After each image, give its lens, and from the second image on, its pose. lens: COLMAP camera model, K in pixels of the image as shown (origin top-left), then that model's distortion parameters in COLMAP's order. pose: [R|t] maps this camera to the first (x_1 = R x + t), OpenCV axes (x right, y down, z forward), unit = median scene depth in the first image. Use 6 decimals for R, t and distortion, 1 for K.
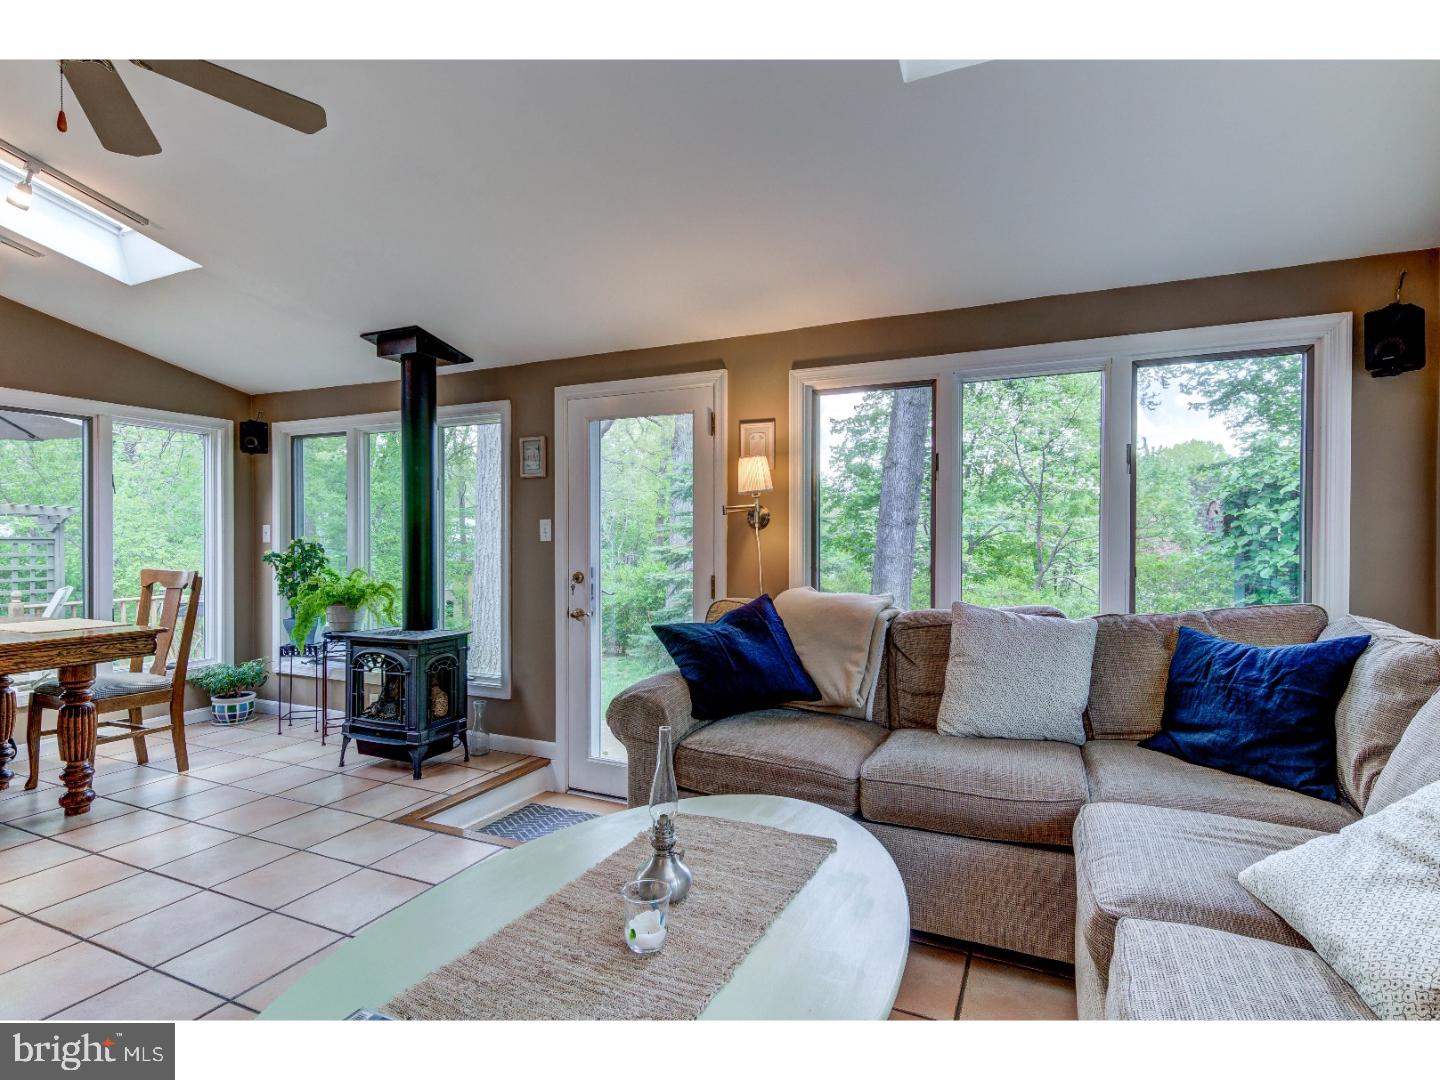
lens RADIAL K [[723.2, 0, 724.1], [0, 723.2, 547.4], [0, 0, 1]] dist [0.014071, -0.001207]
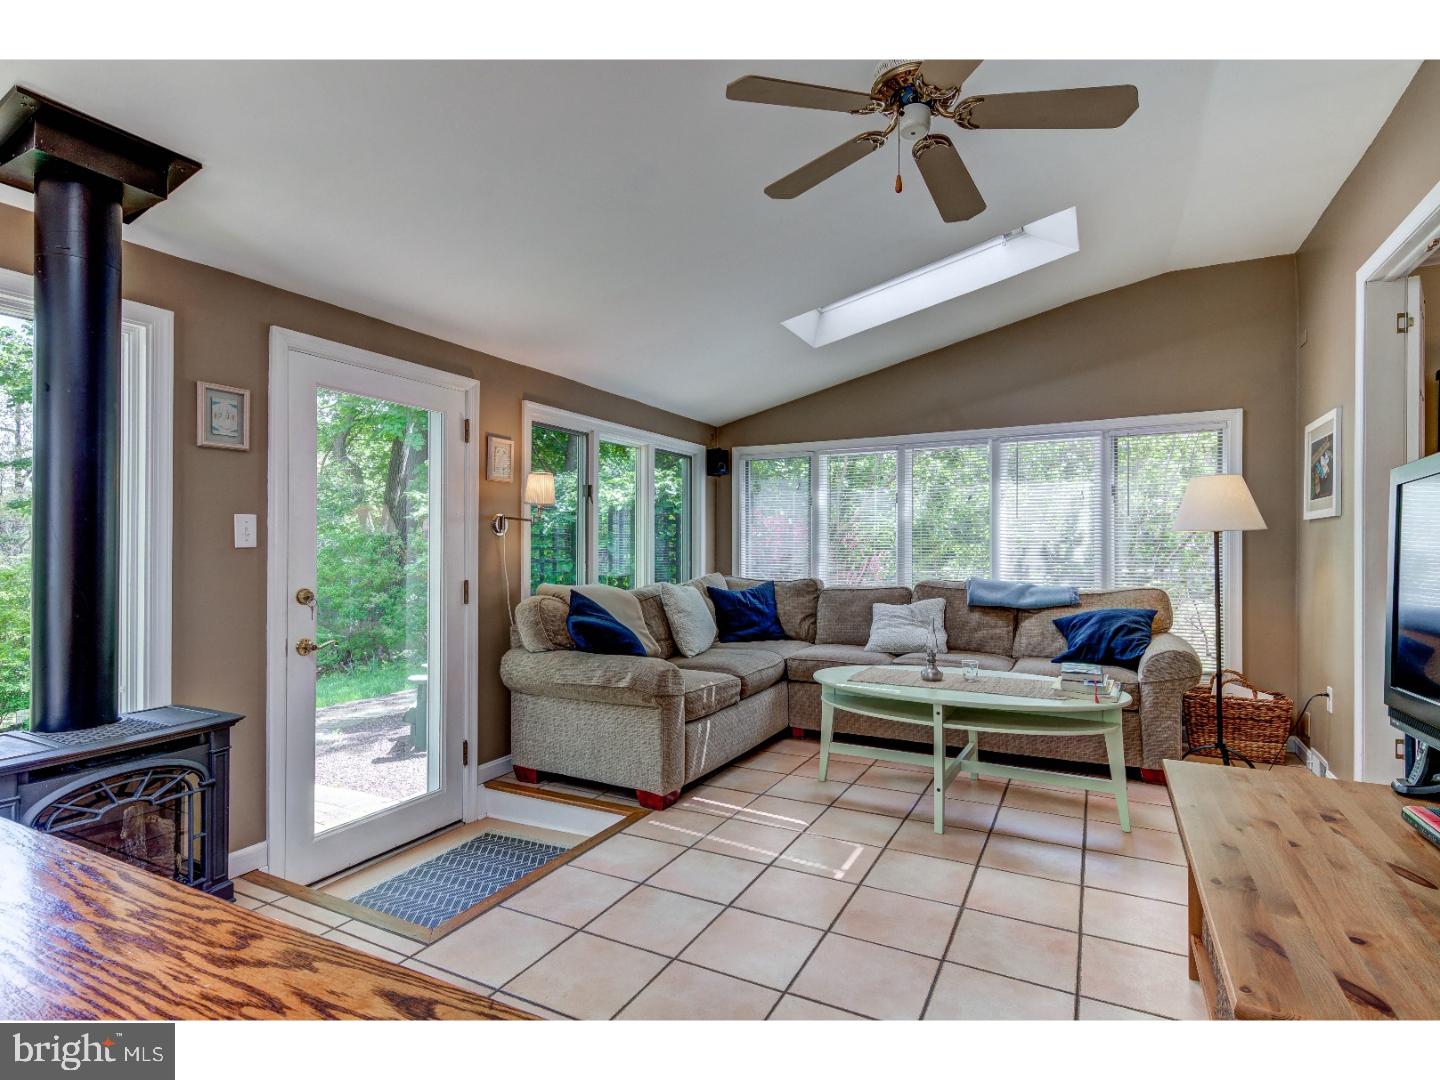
lens RADIAL K [[723.2, 0, 718.1], [0, 723.2, 538.4], [0, 0, 1]] dist [0.014071, -0.001207]
pose [[0.045610, 0.007480, 0.998931, -0.902670], [0.011275, 0.999904, -0.008002, -0.005745], [-0.998896, 0.011628, 0.045521, 0.538099]]
